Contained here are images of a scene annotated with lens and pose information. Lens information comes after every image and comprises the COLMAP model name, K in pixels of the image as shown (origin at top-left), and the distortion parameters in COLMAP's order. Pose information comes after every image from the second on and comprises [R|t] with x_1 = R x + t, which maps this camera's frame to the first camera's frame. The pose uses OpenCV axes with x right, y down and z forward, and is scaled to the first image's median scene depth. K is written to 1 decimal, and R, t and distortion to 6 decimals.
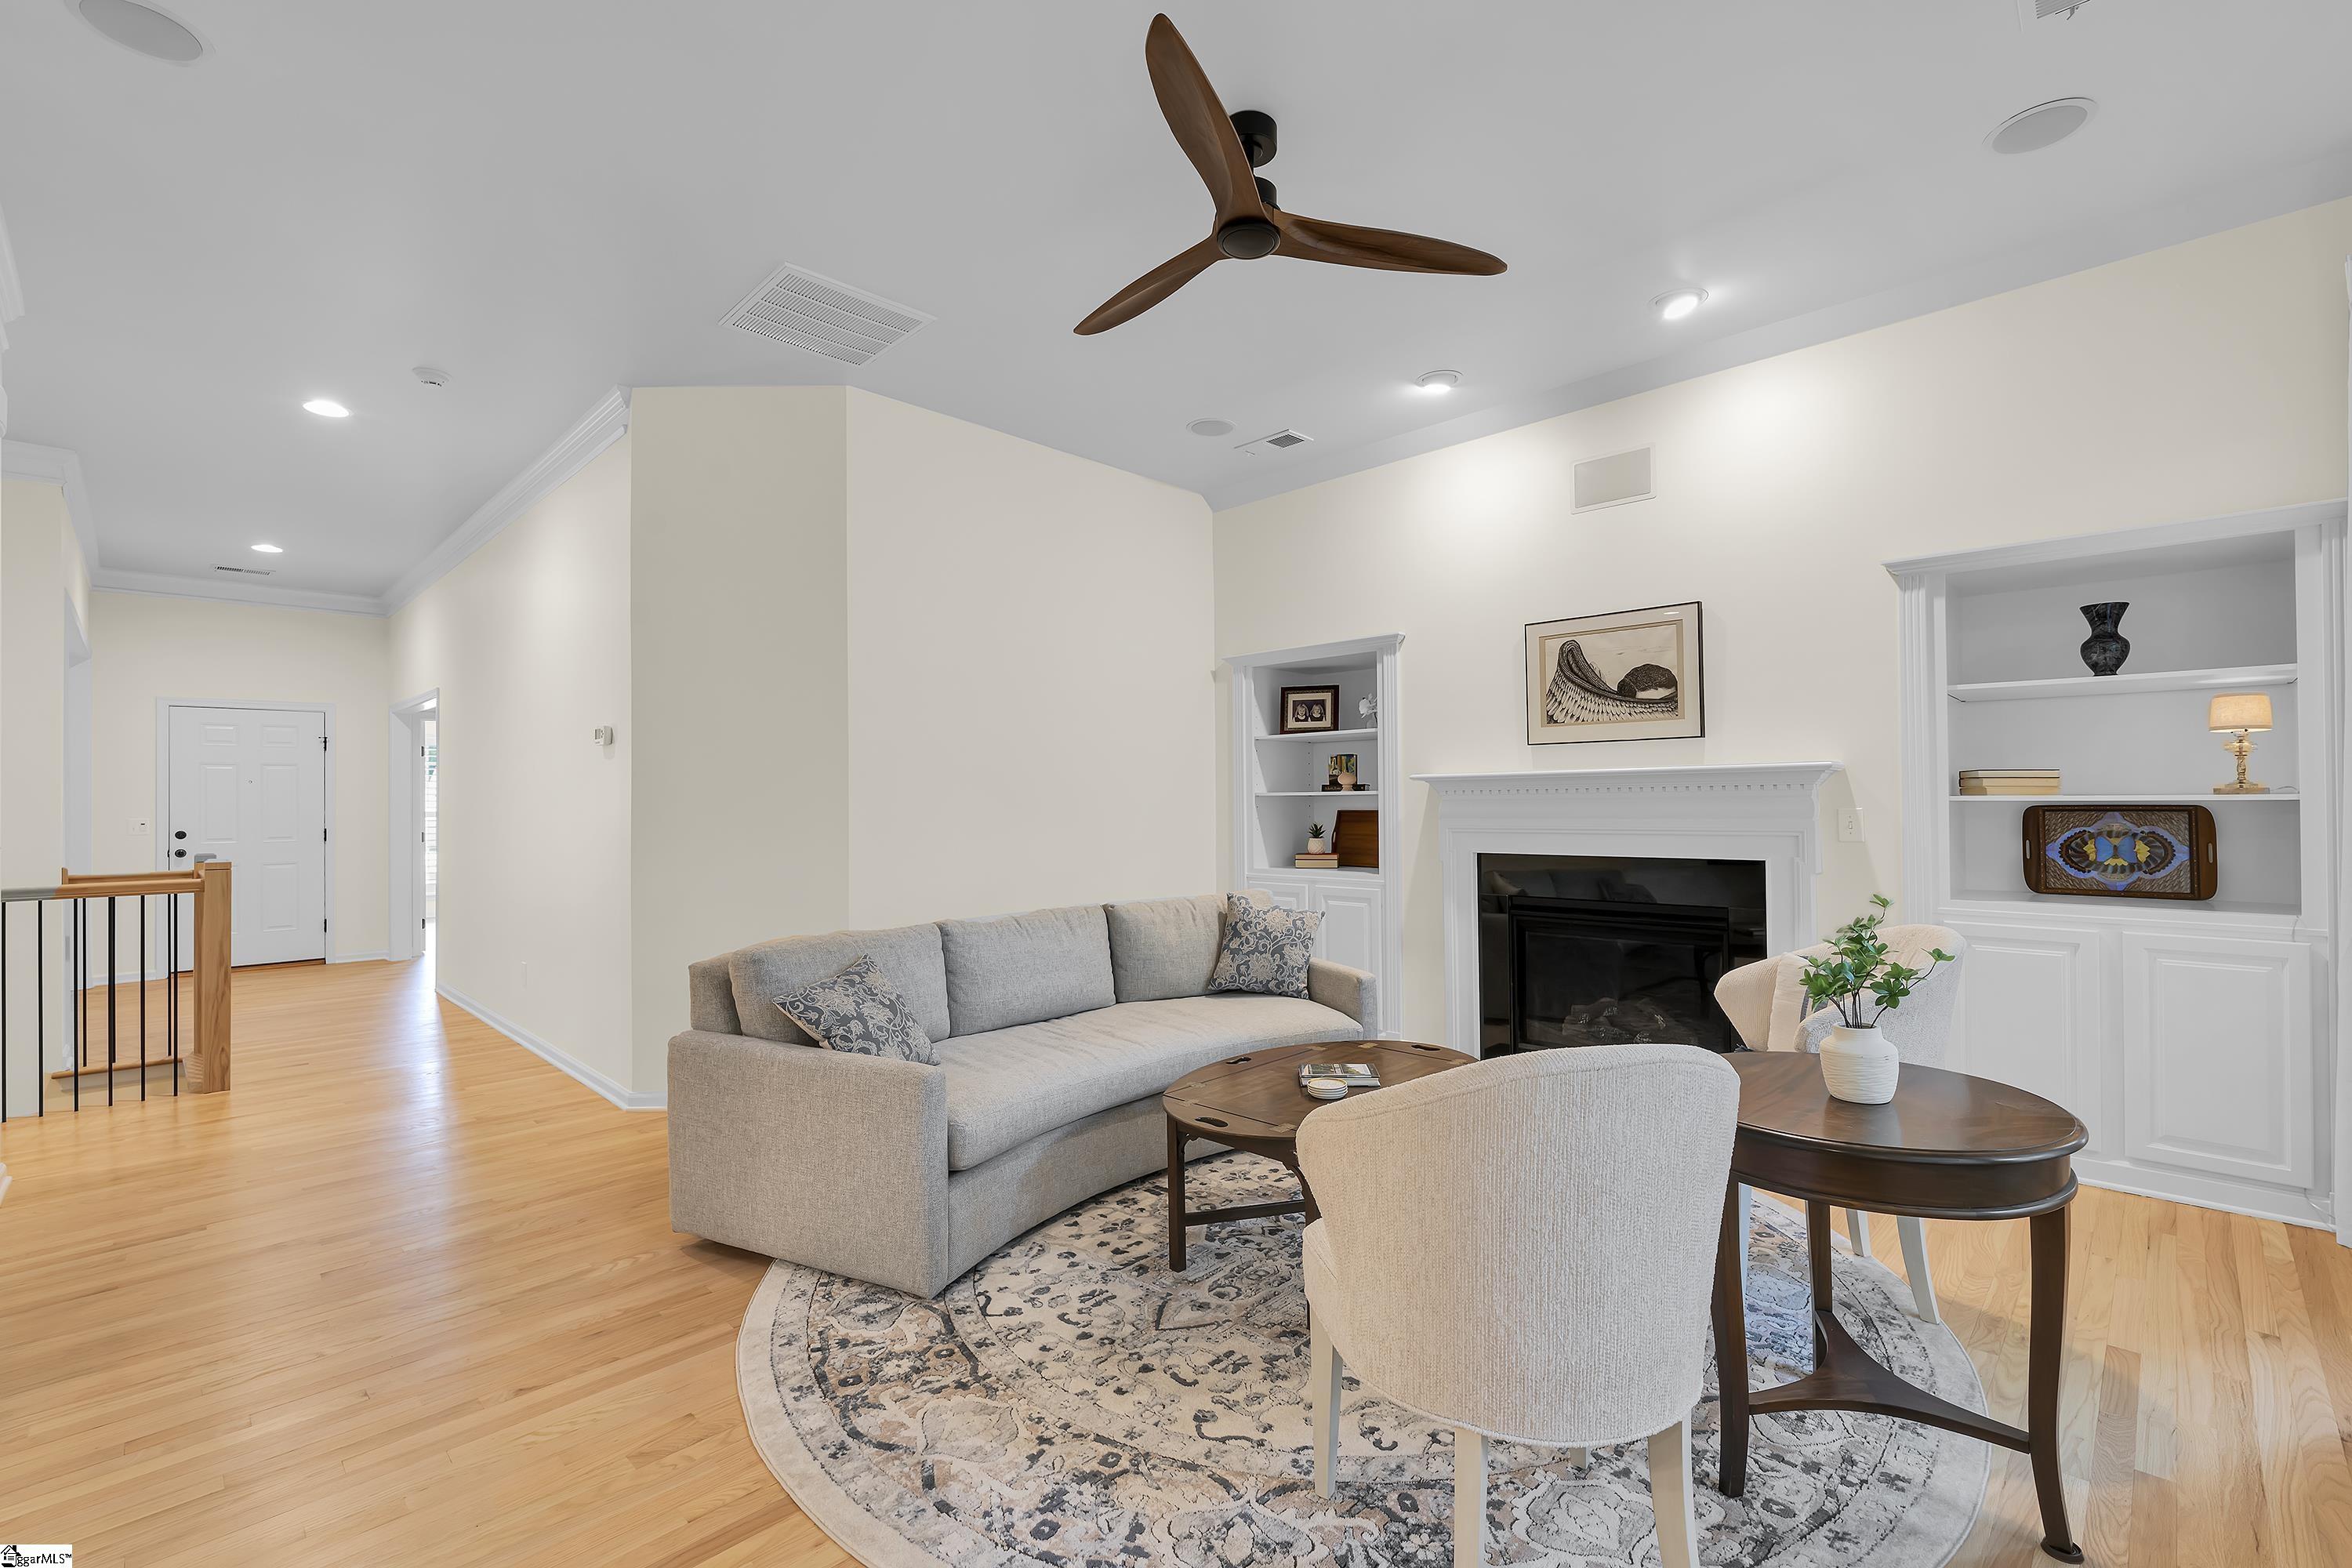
lens RADIAL K [[1020.5, 0, 1176.0], [0, 1020.5, 784.0], [0, 0, 1]] dist [-0.001202, 0.000113]
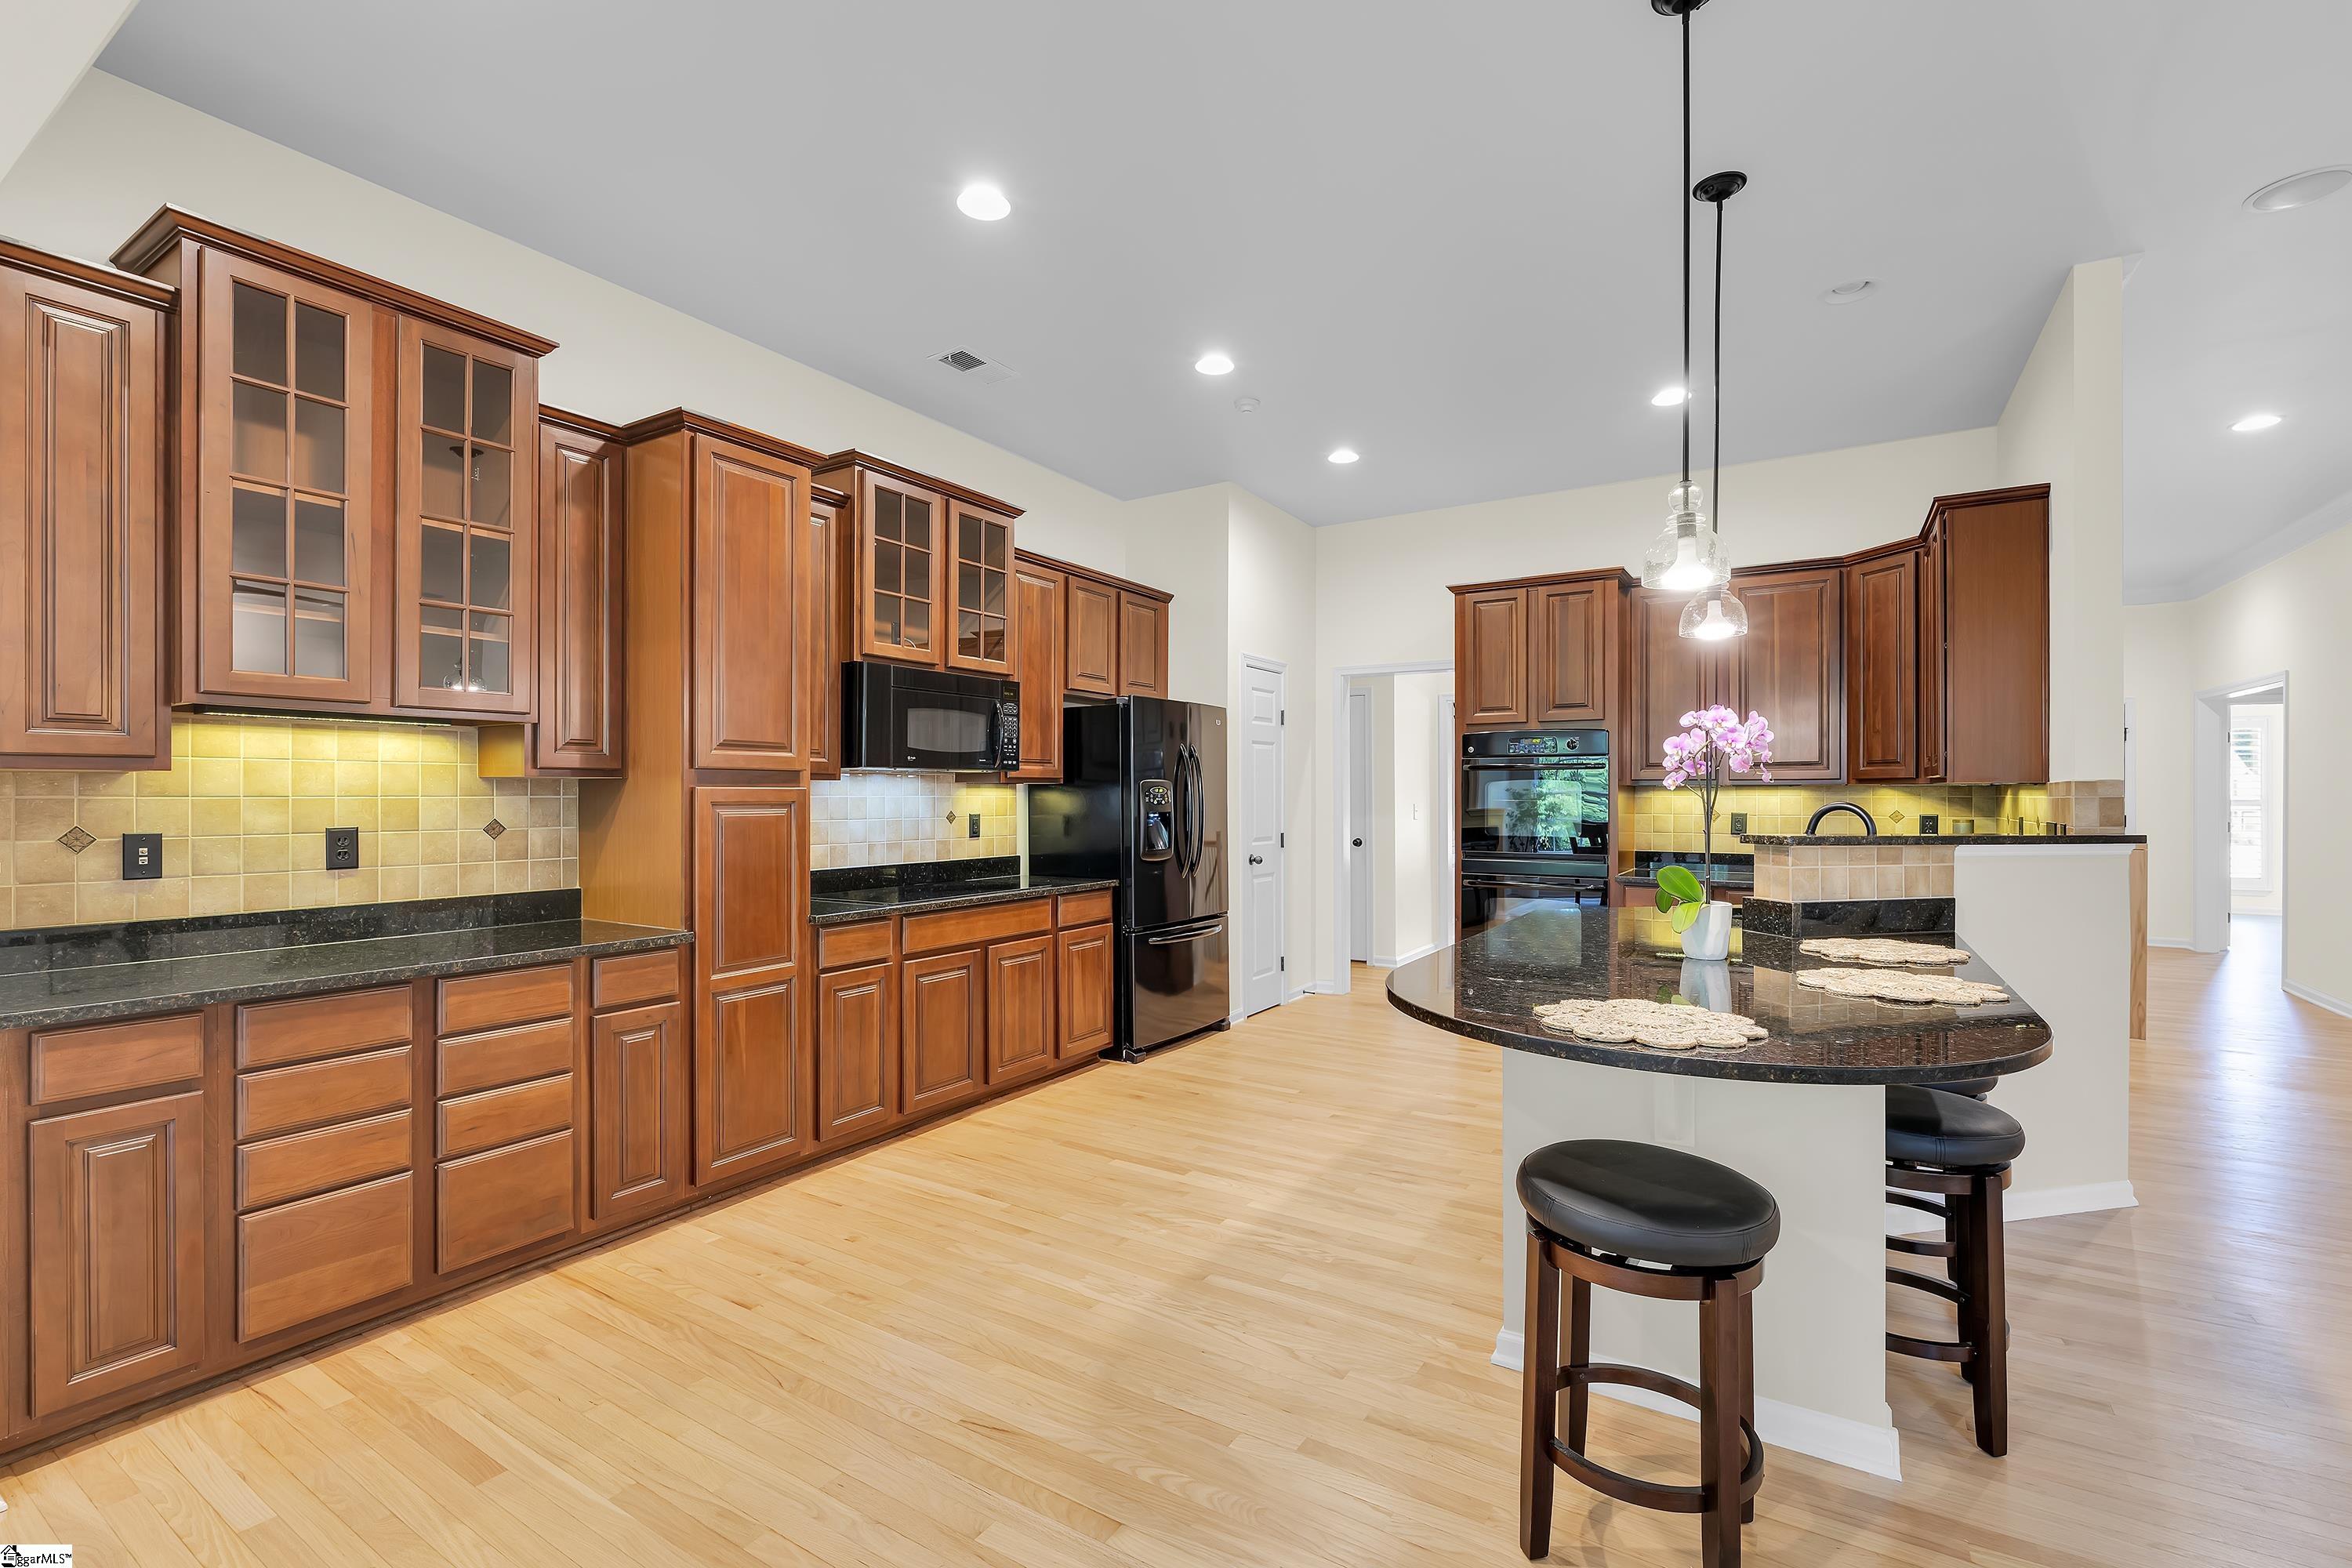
lens RADIAL K [[1020.5, 0, 1176.0], [0, 1020.5, 784.0], [0, 0, 1]] dist [-0.001202, 0.000113]
pose [[0.212041, -0.002127, -0.977258, -0.037875], [0.015793, 0.999875, 0.001250, -0.012478], [0.977133, -0.015699, 0.212048, -0.365337]]
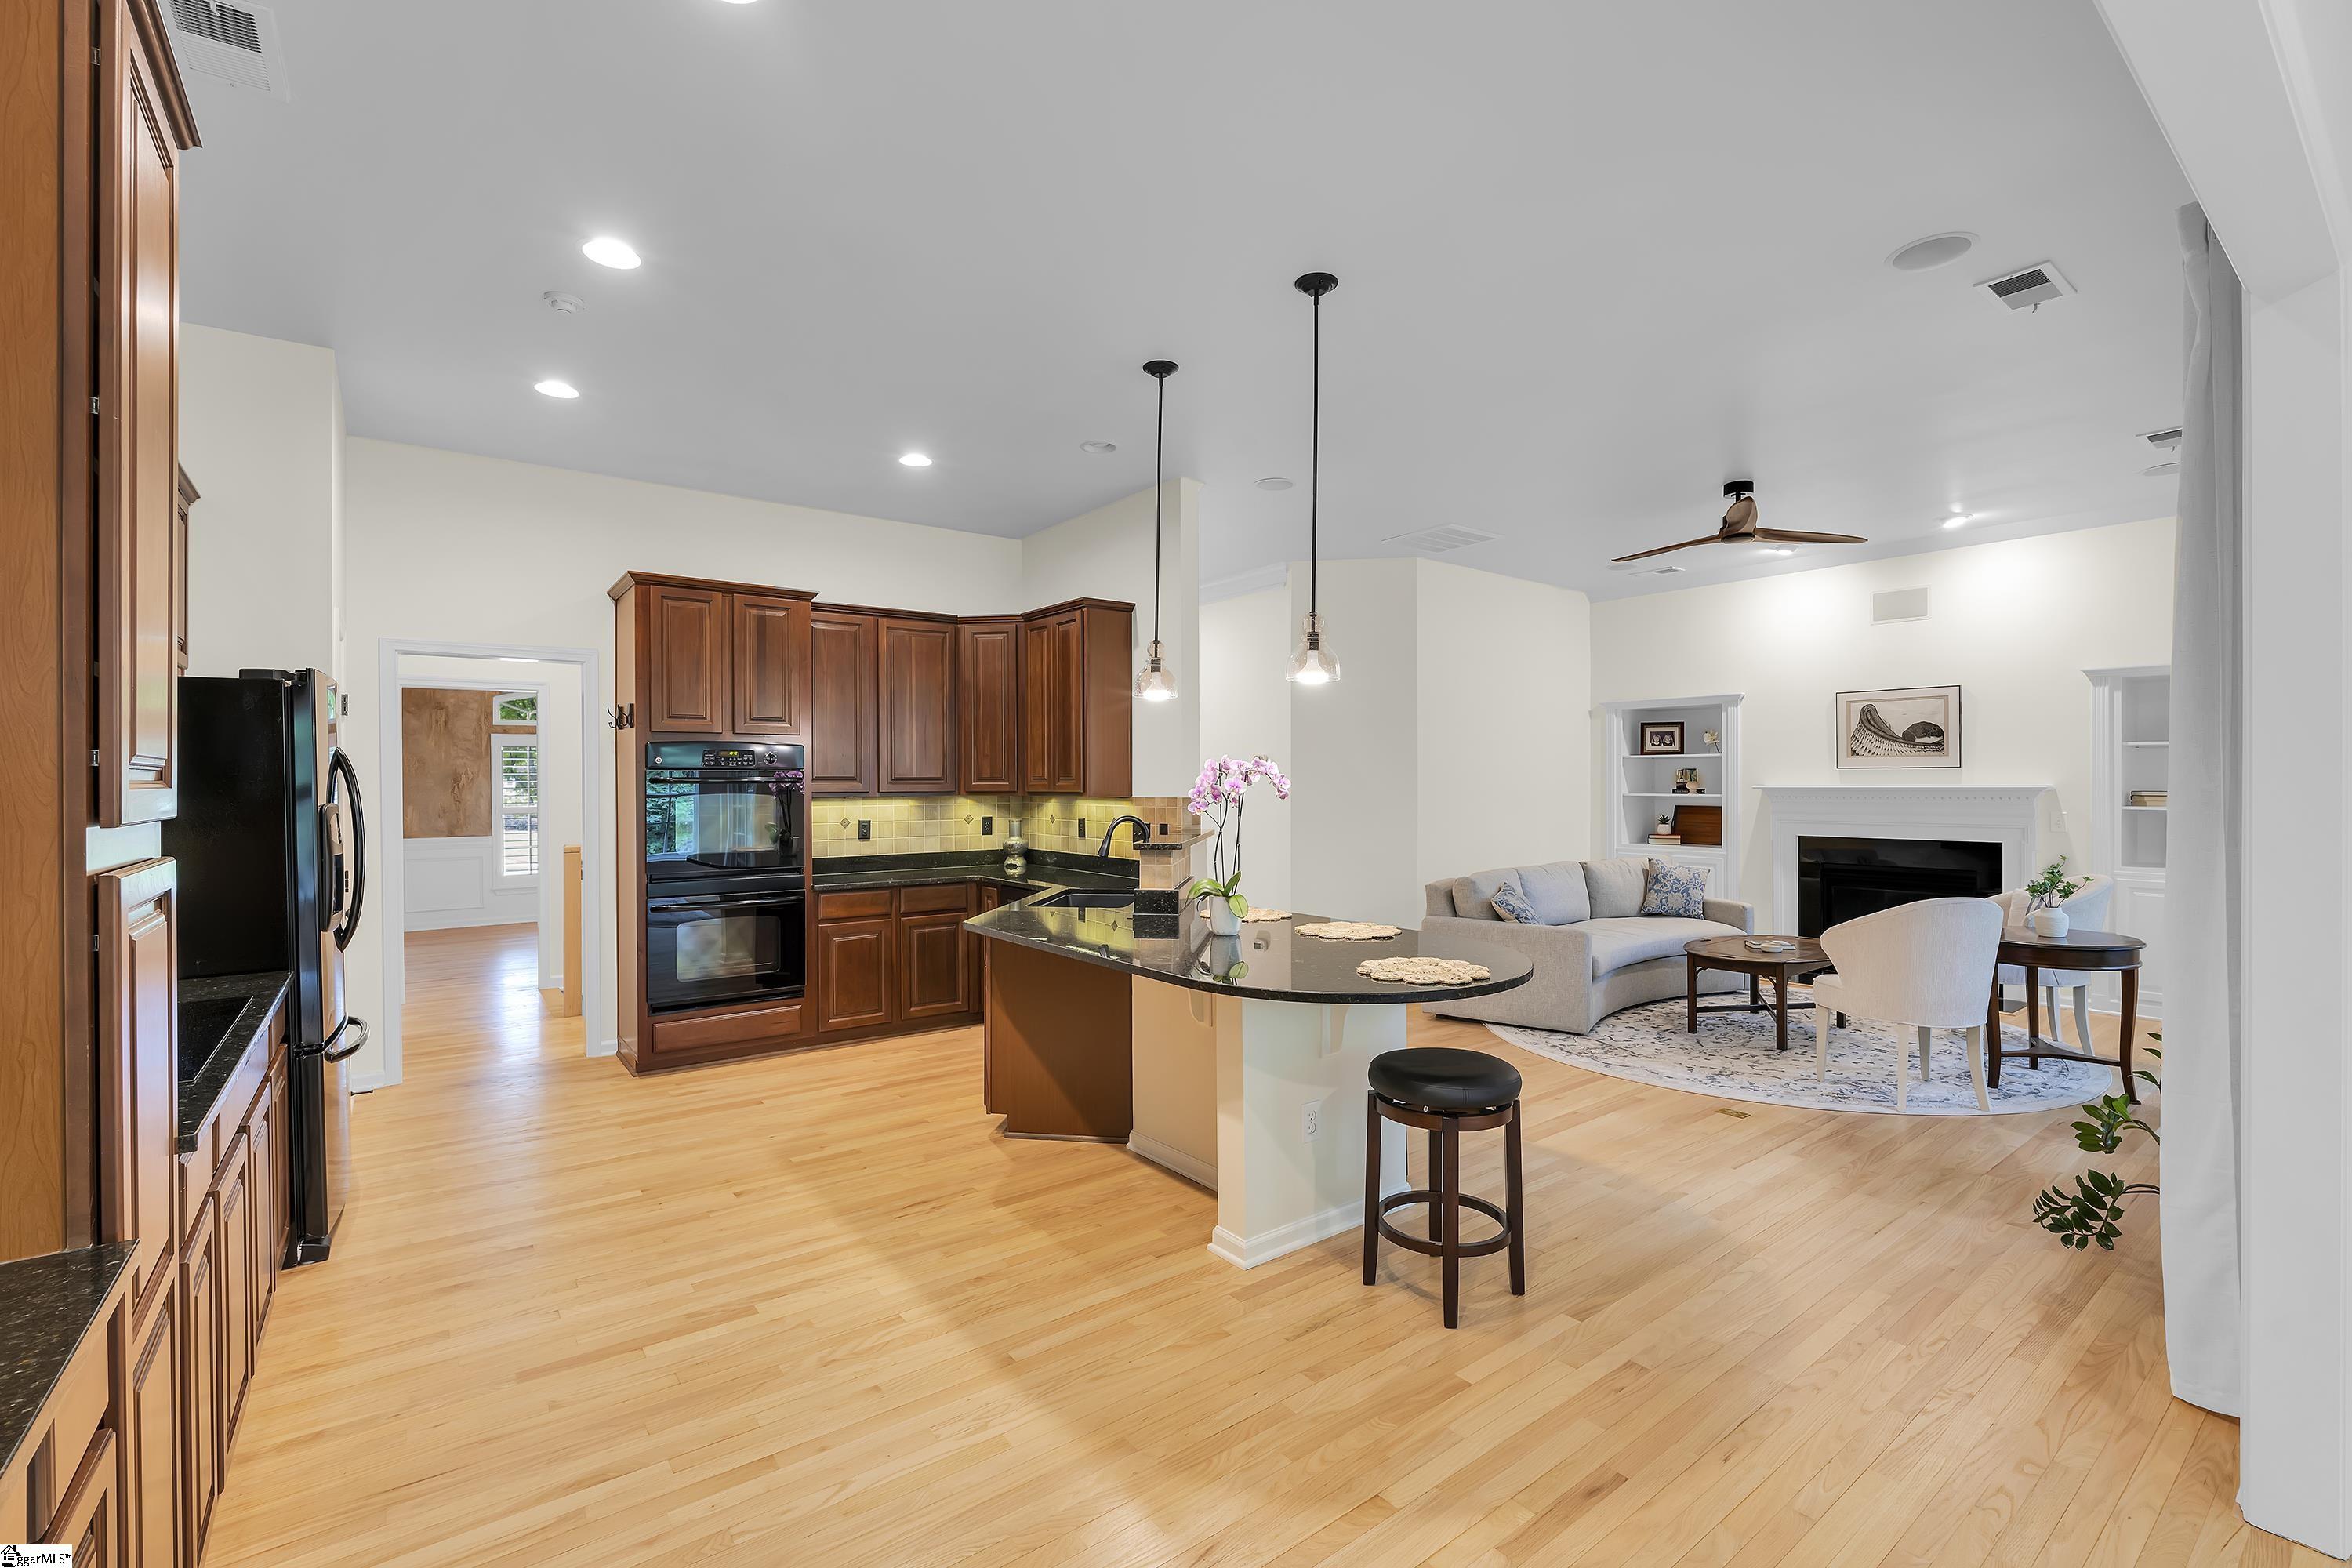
lens RADIAL K [[1013.9, 0, 1176.9], [0, 1013.9, 777.1], [0, 0, 1]] dist [-0.003858, -0.000381]
pose [[0.989183, 0.006372, -0.146549, -0.488023], [-0.004153, 0.999872, 0.015447, -0.049483], [0.146629, -0.014672, 0.989083, -0.787098]]
